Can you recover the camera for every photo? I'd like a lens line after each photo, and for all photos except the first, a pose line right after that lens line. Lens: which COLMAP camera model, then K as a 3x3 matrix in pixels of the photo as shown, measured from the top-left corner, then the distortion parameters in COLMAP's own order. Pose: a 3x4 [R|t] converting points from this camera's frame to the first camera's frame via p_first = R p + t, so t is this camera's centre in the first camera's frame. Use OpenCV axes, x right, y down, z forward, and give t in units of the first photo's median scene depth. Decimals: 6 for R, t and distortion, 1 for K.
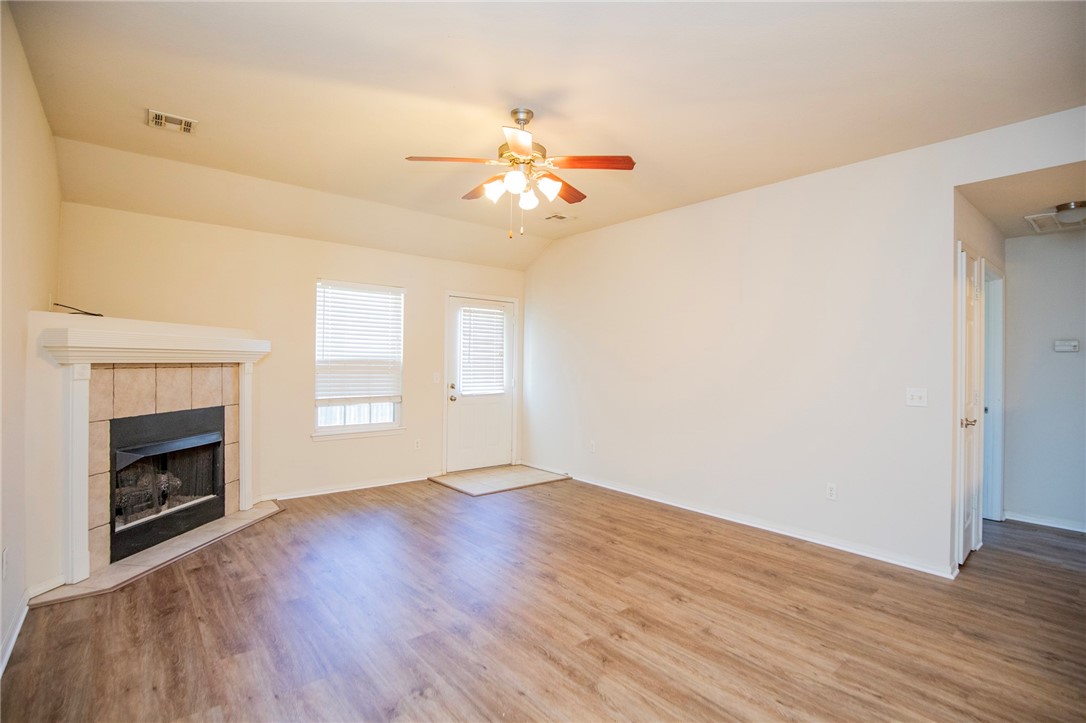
lens RADIAL K [[514.9, 0, 550.6], [0, 514.9, 360.0], [0, 0, 1]] dist [-0.032571, 0.000660]
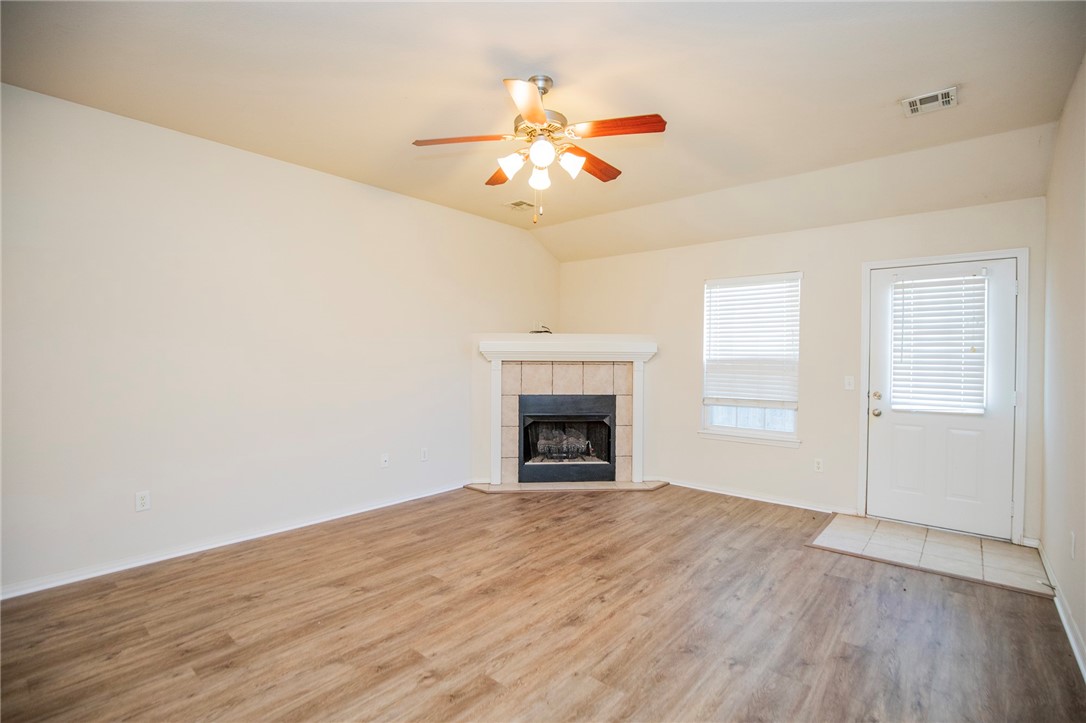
lens RADIAL K [[505.5, 0, 552.3], [0, 505.5, 358.9], [0, 0, 1]] dist [-0.034298, 0.005722]
pose [[0.165432, -0.007884, -0.986190, 0.756019], [-0.003514, 0.999957, -0.008584, 0.013821], [0.986215, 0.004886, 0.165397, 0.810727]]
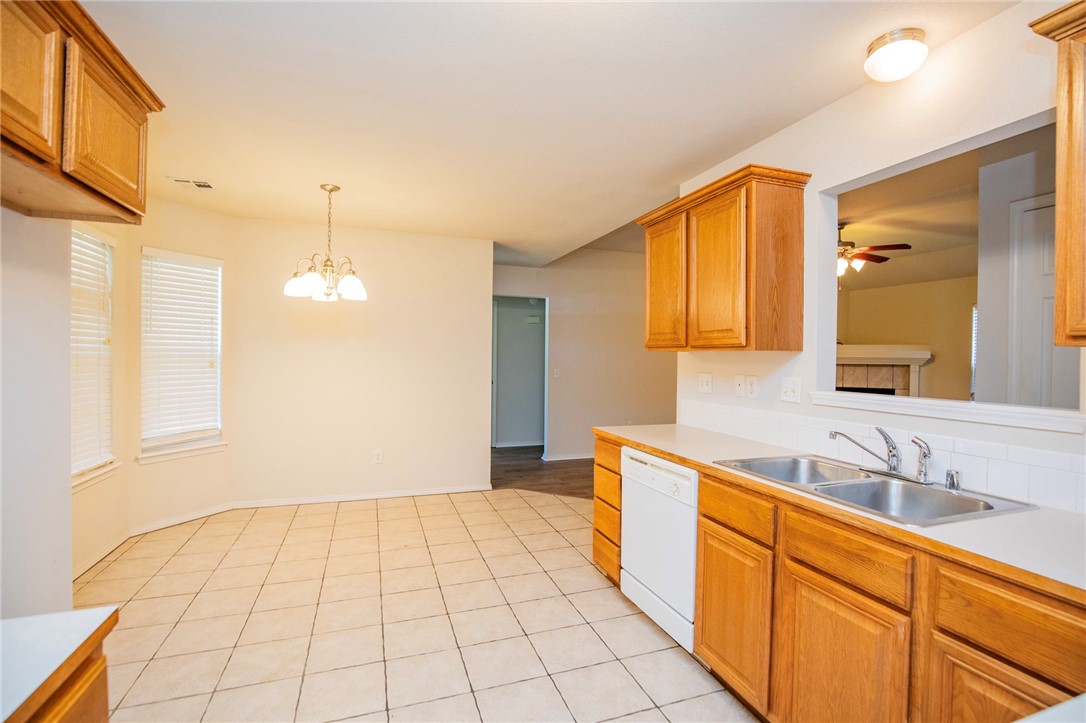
lens RADIAL K [[505.5, 0, 552.3], [0, 505.5, 358.9], [0, 0, 1]] dist [-0.034298, 0.005722]
pose [[-0.341858, -0.011899, -0.939676, 1.795039], [-0.015727, 0.999852, -0.006939, 0.020210], [0.939620, 0.012406, -0.341995, 0.605195]]
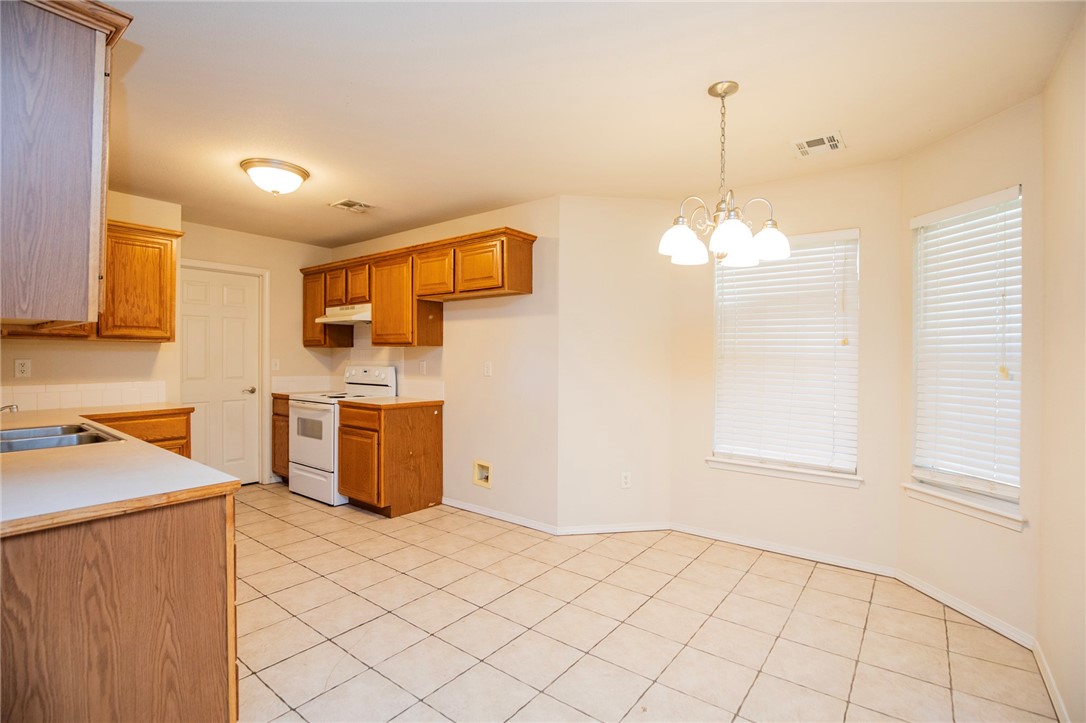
lens RADIAL K [[505.5, 0, 552.3], [0, 505.5, 358.9], [0, 0, 1]] dist [-0.034298, 0.005722]
pose [[-0.222275, -0.023076, 0.974711, 0.358496], [-0.012442, 0.999706, 0.020830, 0.011345], [-0.974905, -0.007498, -0.222497, 0.173041]]
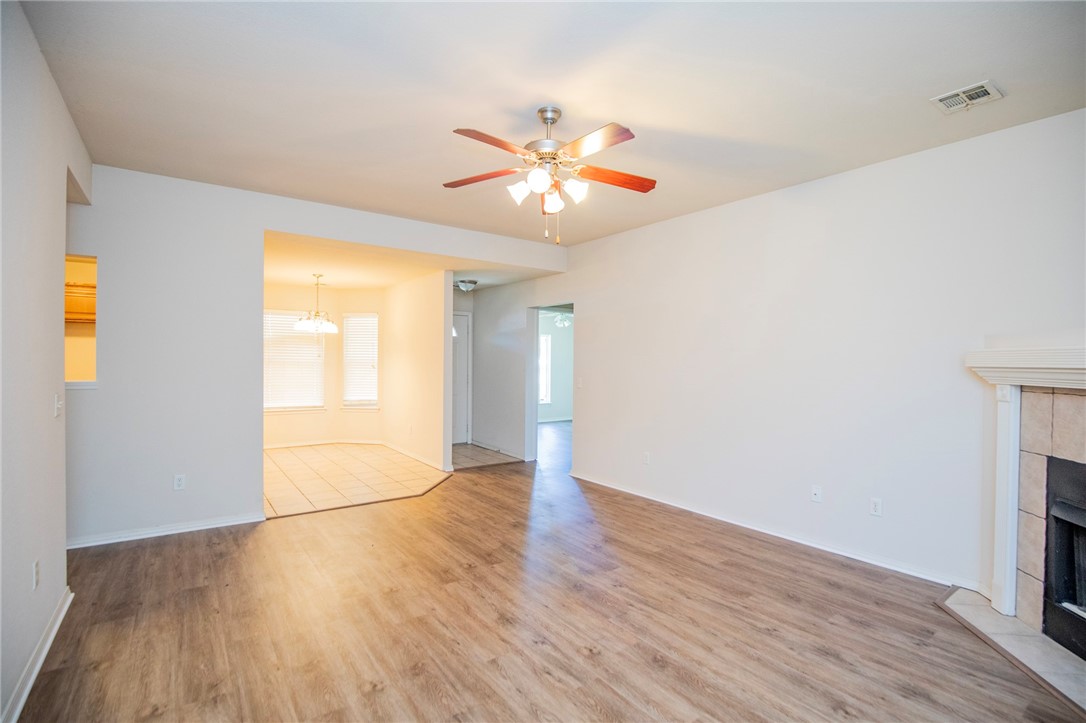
lens RADIAL K [[505.5, 0, 552.3], [0, 505.5, 358.9], [0, 0, 1]] dist [-0.034298, 0.005722]
pose [[-0.997925, -0.023342, 0.060012, -0.118665], [-0.023460, 0.999724, -0.001257, -0.018231], [-0.059966, -0.002663, -0.998197, 1.790934]]
